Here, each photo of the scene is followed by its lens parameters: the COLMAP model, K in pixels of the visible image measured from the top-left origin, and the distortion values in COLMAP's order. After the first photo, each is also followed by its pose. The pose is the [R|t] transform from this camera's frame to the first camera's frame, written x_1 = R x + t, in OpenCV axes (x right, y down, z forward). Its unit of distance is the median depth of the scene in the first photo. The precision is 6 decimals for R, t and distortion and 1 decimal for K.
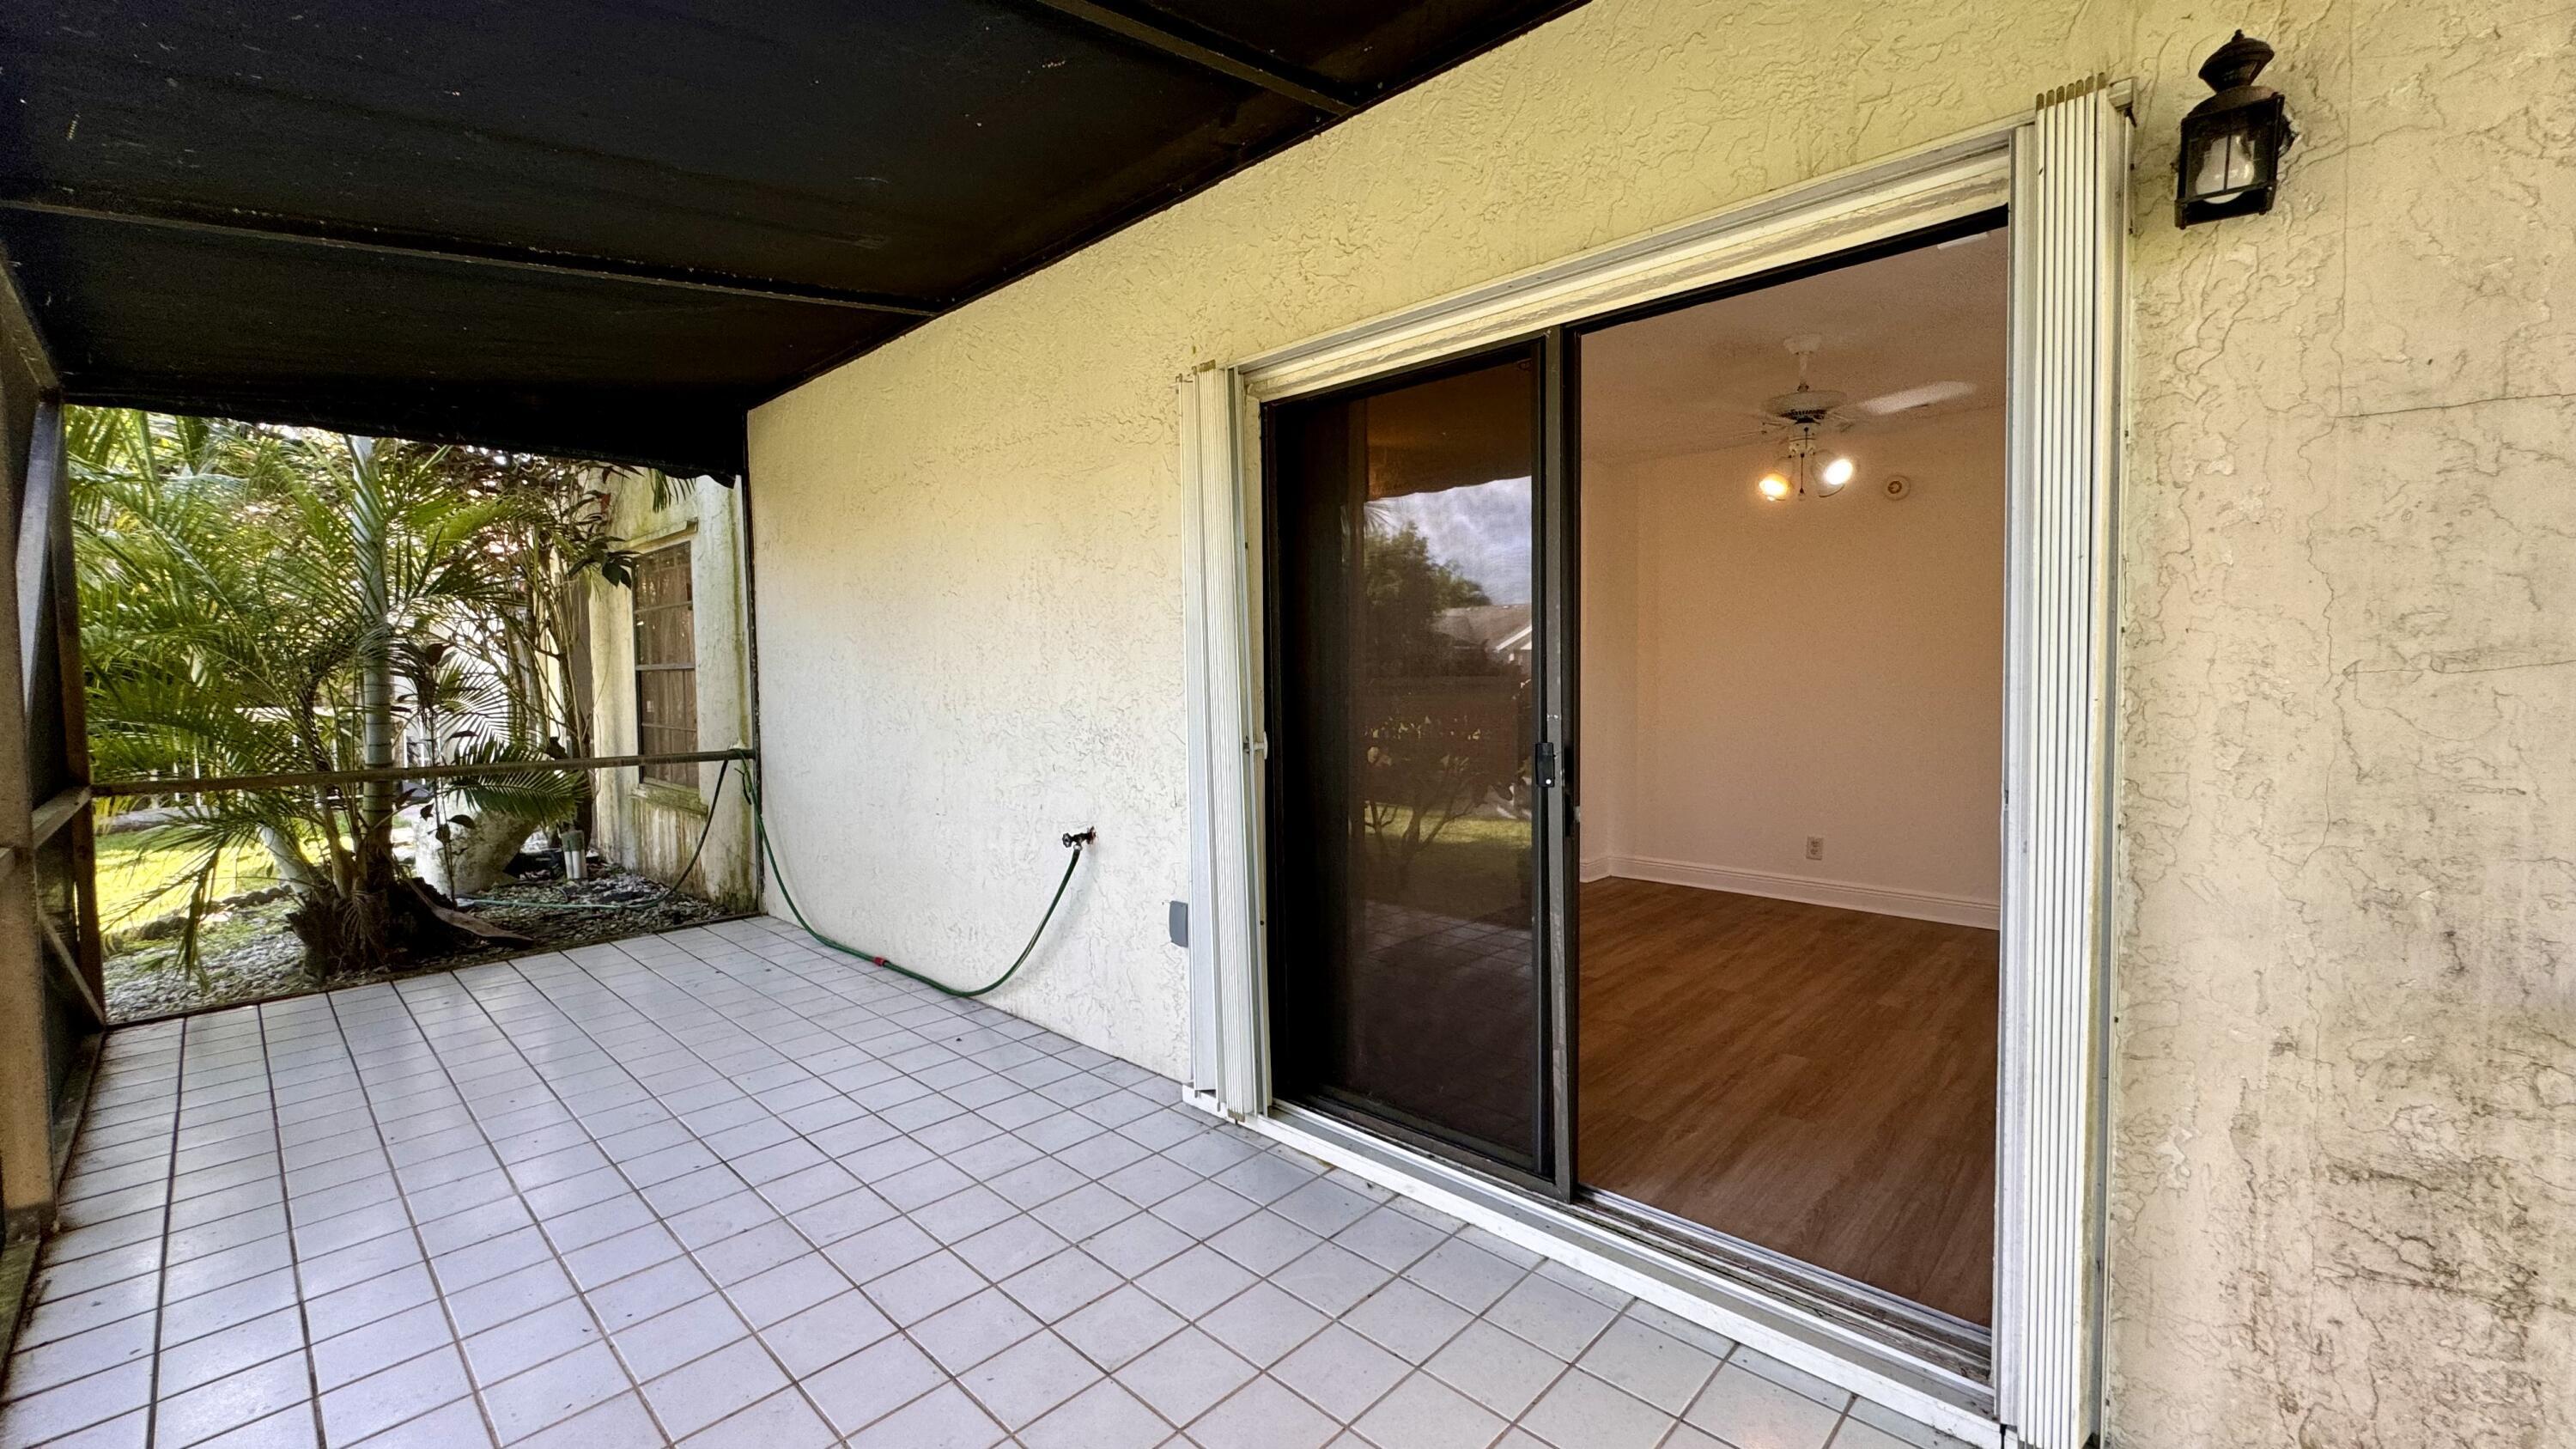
lens RADIAL K [[1031.4, 0, 1297.0], [0, 1031.4, 719.3], [0, 0, 1]] dist [-0.002068, 0.000063]
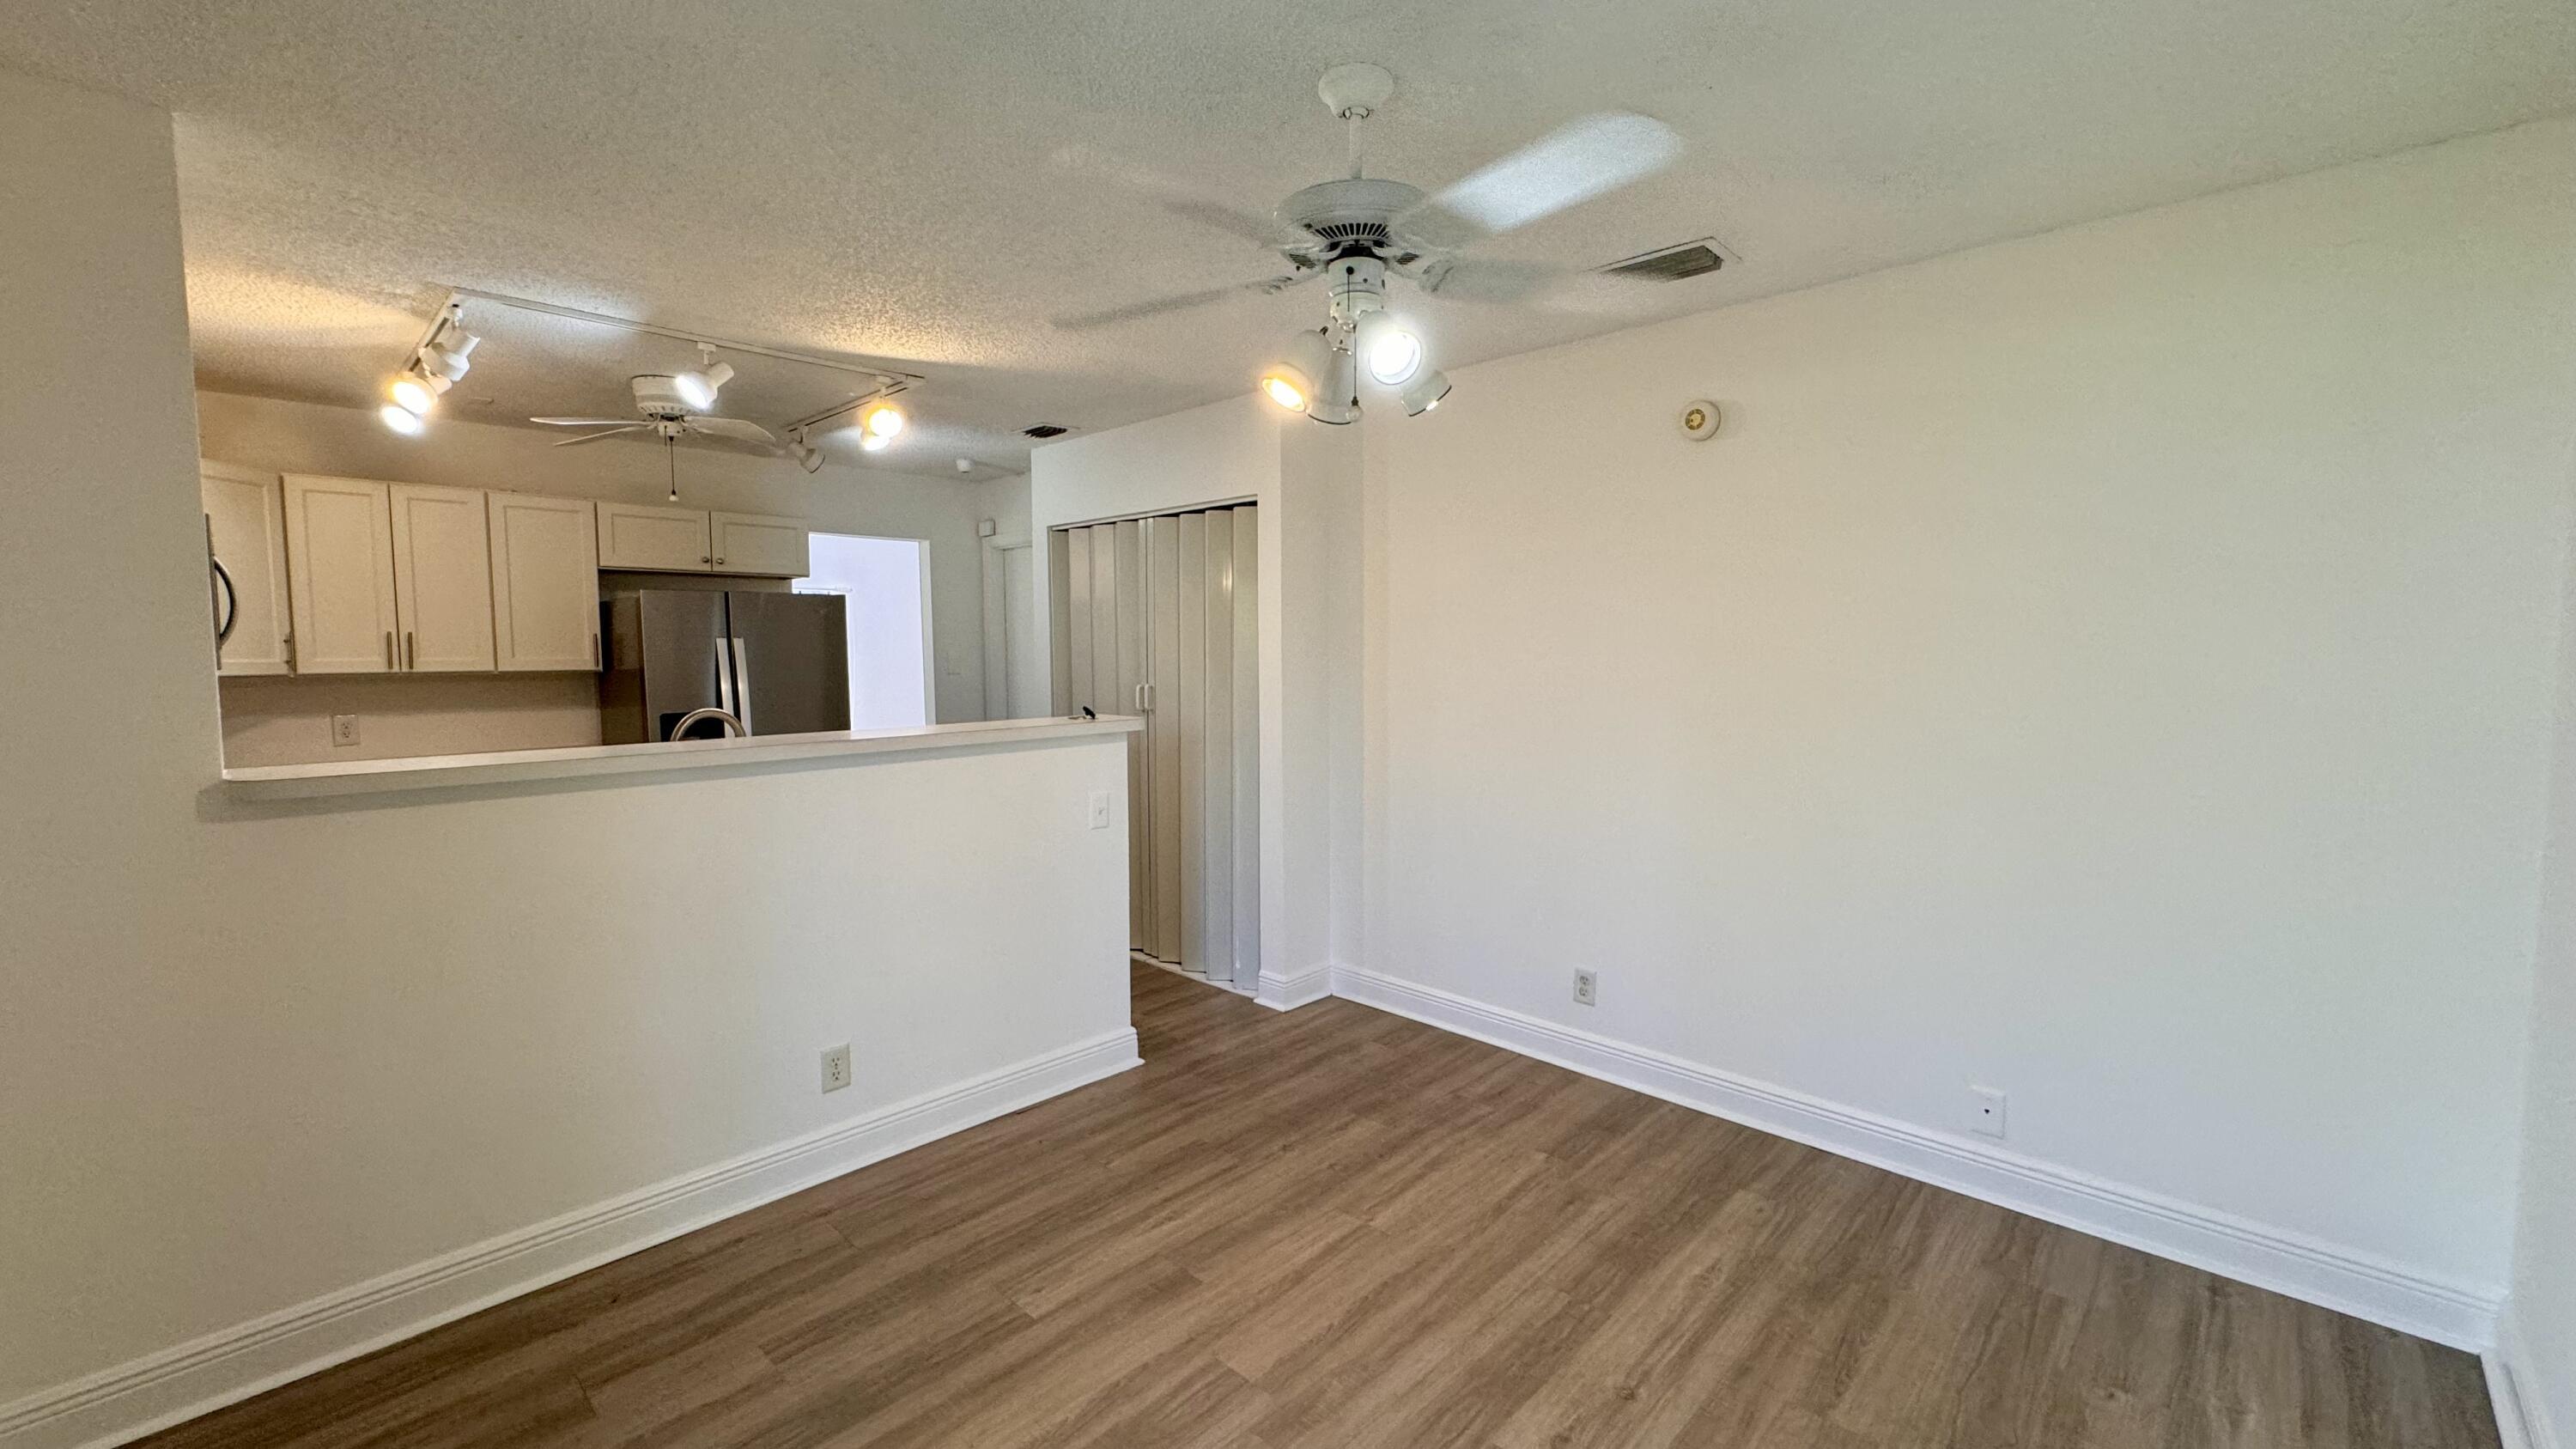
lens RADIAL K [[1031.4, 0, 1278.0], [0, 1031.4, 718.9], [0, 0, 1]] dist [-0.002068, 0.000063]
pose [[0.999681, 0.000729, -0.025248, 0.417747], [-0.000111, 0.999700, 0.024504, -0.074351], [0.025258, -0.024494, 0.999381, 0.454501]]
